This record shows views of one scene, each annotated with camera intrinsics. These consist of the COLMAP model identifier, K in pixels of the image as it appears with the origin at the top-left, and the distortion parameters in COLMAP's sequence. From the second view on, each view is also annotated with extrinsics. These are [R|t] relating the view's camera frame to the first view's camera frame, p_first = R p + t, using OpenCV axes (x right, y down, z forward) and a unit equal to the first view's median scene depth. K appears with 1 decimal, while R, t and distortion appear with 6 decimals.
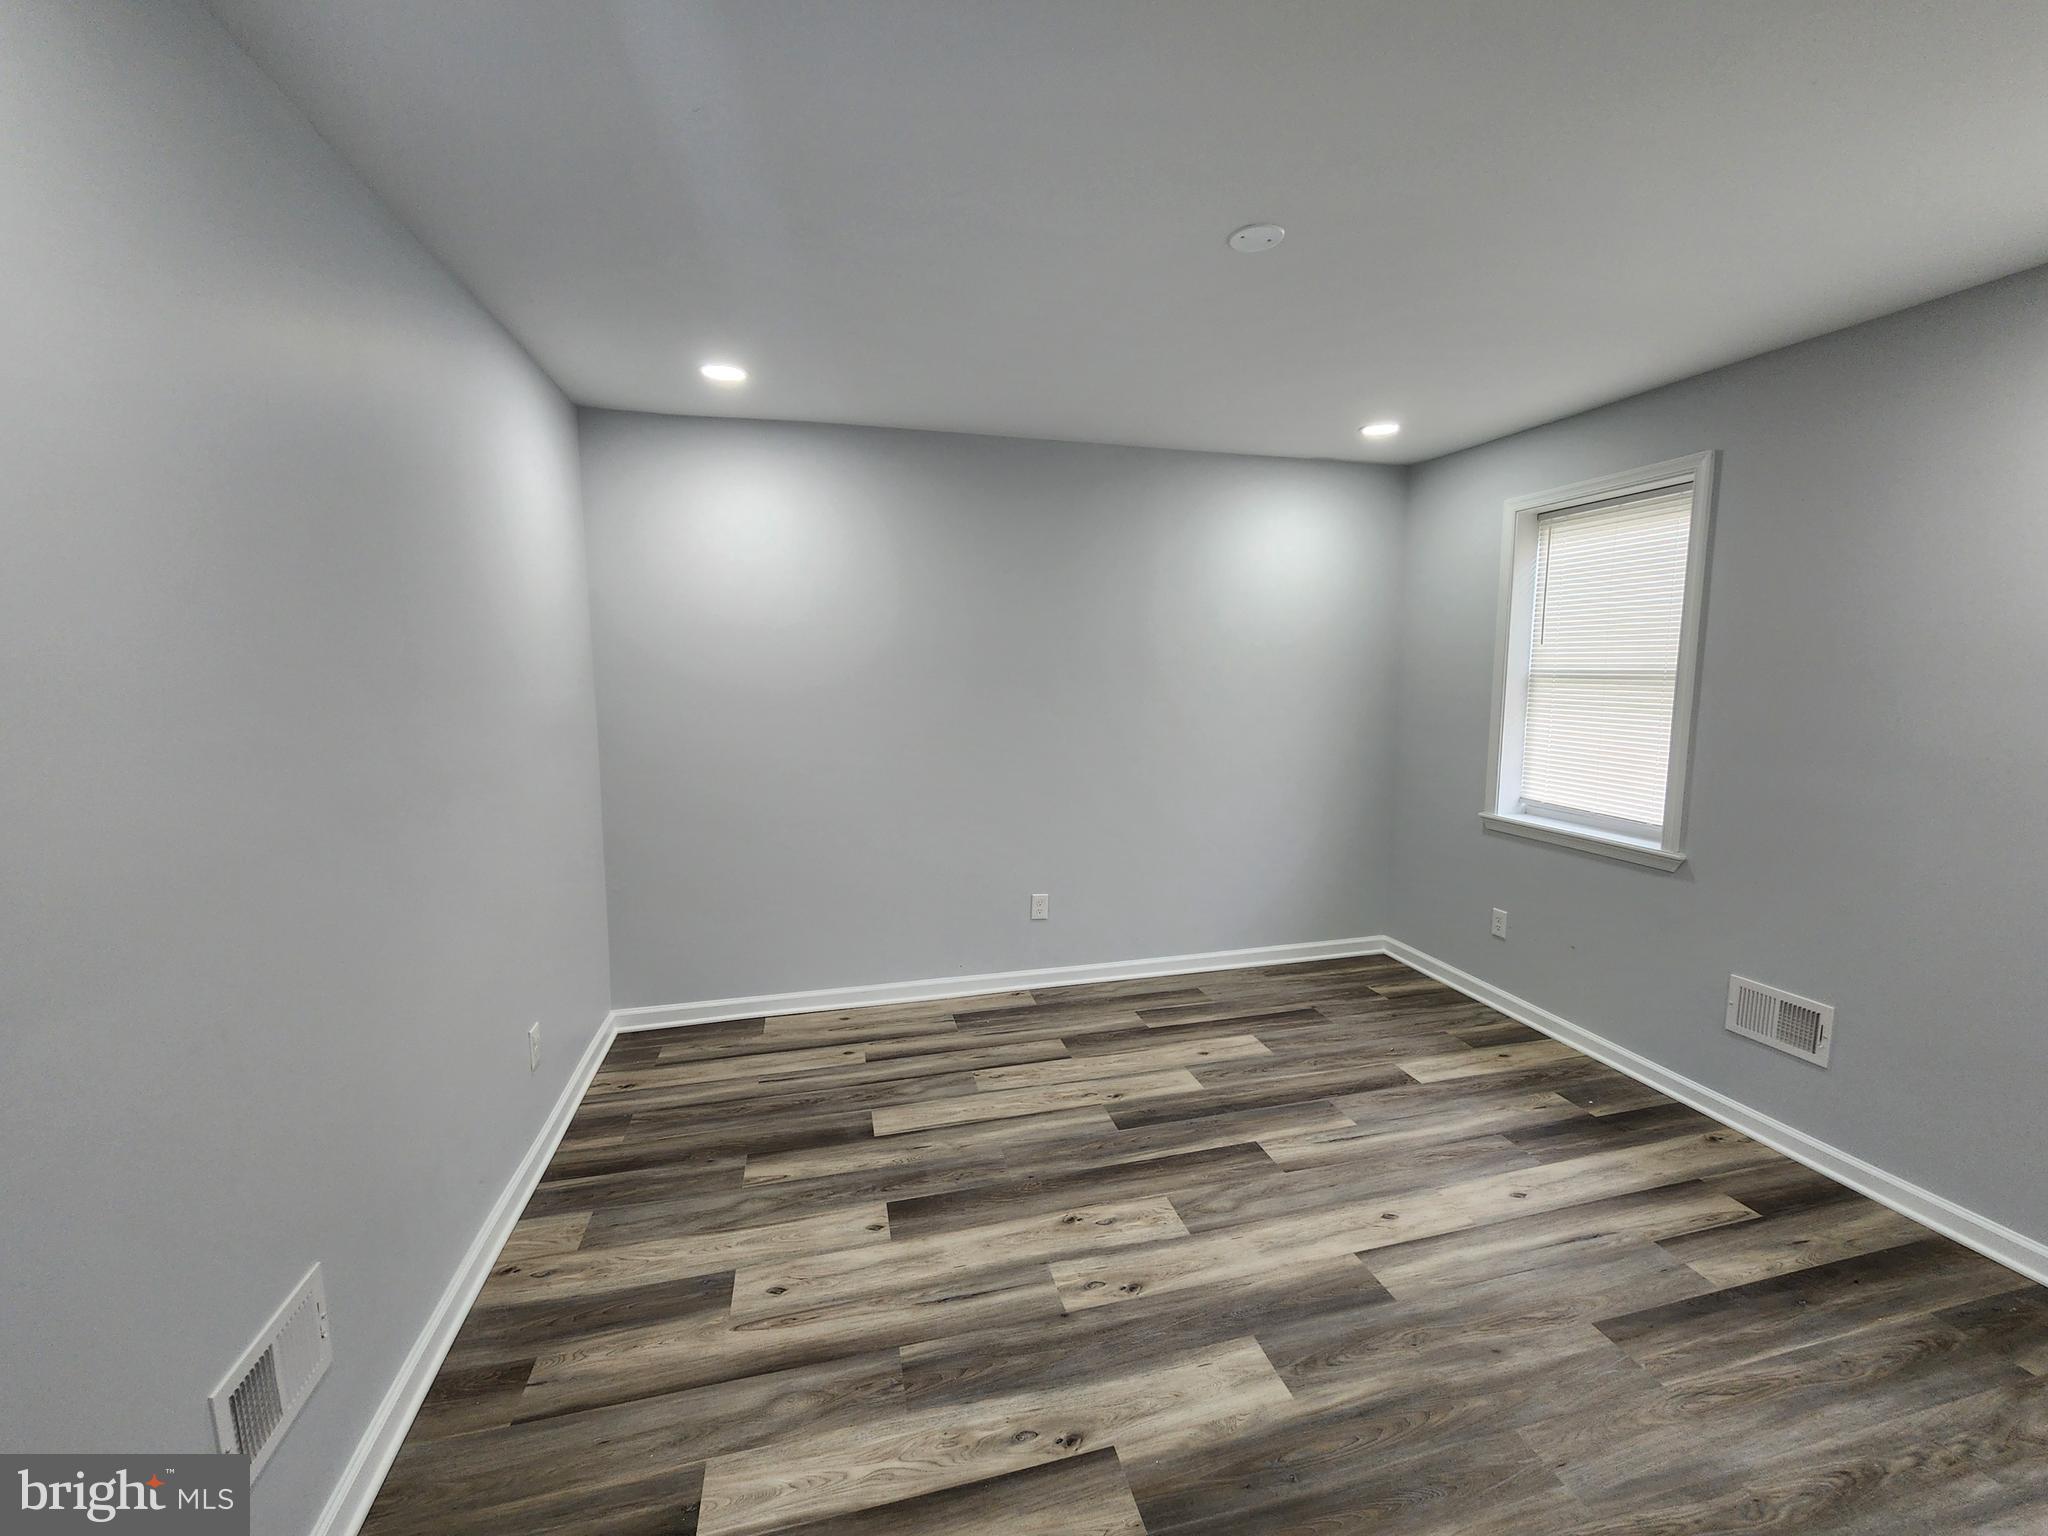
lens RADIAL K [[835.3, 0, 1040.1], [0, 835.3, 775.6], [0, 0, 1]] dist [-0.005329, 0.002940]
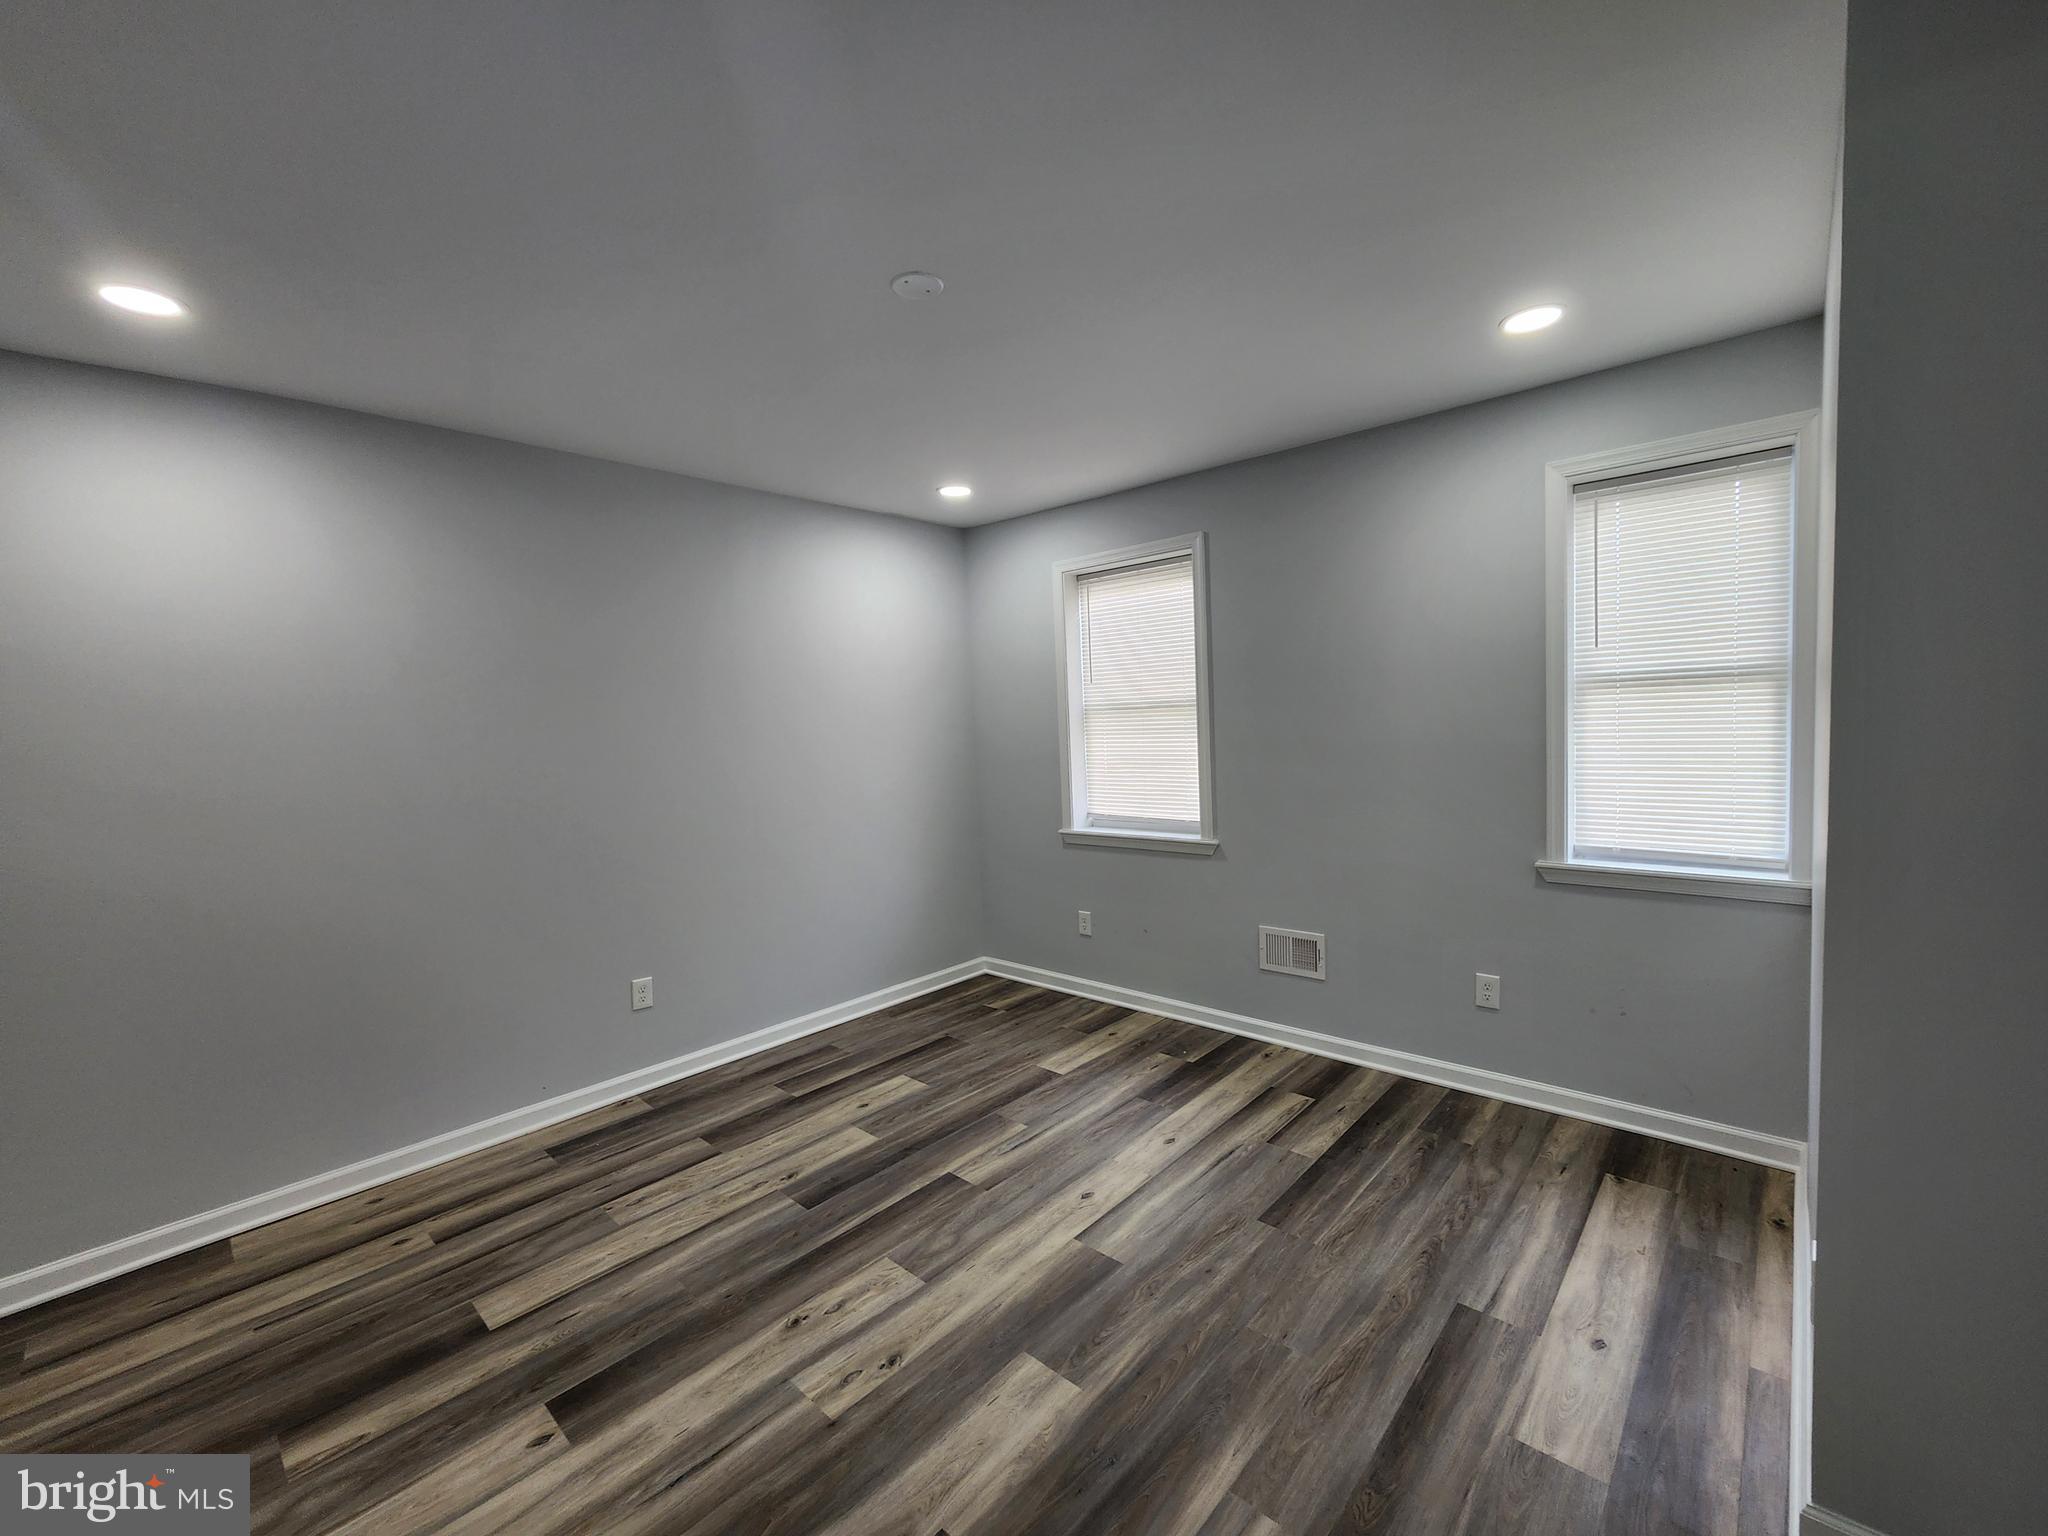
lens RADIAL K [[835.3, 0, 1040.1], [0, 835.3, 775.6], [0, 0, 1]] dist [-0.005329, 0.002940]
pose [[0.839387, -0.069483, 0.539074, -0.150573], [0.108985, 0.993169, -0.041687, 0.021523], [-0.532495, 0.093742, 0.841226, 0.058879]]
